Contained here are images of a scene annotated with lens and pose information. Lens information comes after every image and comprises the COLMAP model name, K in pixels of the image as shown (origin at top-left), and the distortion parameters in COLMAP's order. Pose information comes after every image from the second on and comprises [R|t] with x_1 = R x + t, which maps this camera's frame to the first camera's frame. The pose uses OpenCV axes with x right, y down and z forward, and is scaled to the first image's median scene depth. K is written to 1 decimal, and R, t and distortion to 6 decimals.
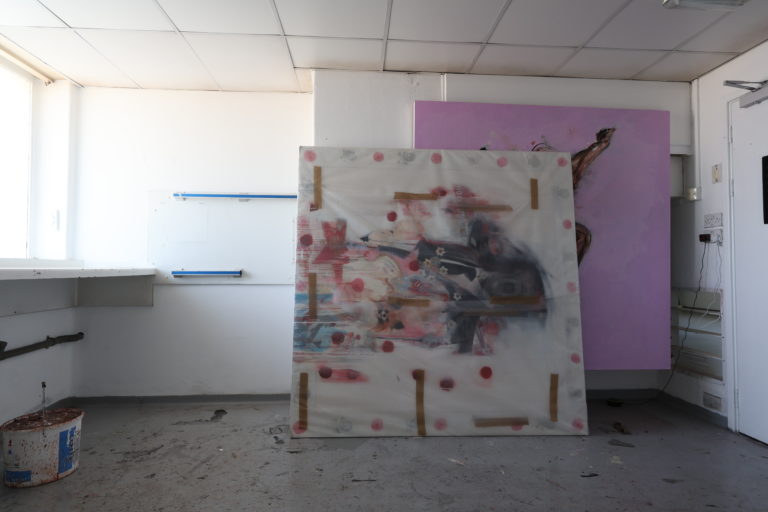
lens RADIAL K [[440.3, 0, 384.0], [0, 440.3, 255.8], [0, 0, 1]] dist [-0.005476, 0.004298]
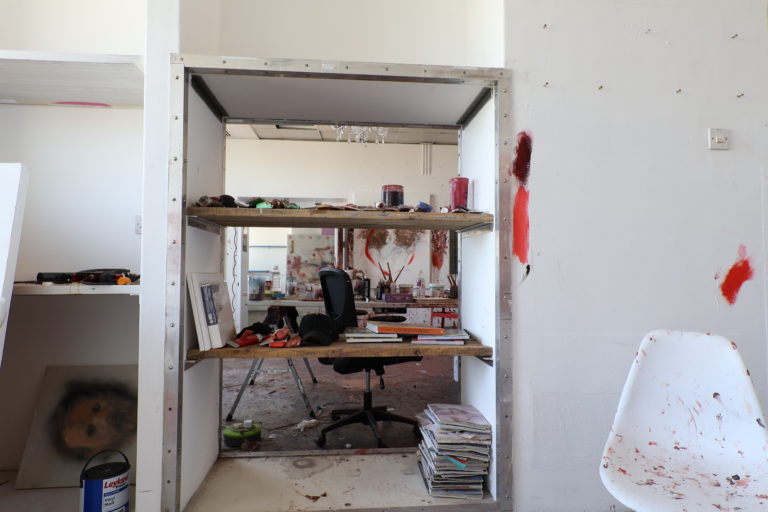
lens RADIAL K [[440.3, 0, 383.4], [0, 440.3, 258.7], [0, 0, 1]] dist [-0.005476, 0.004298]
pose [[0.999887, -0.001102, 0.014996, 0.516151], [0.001204, 0.999976, -0.006769, -0.036425], [-0.014988, 0.006786, 0.999865, -2.492284]]
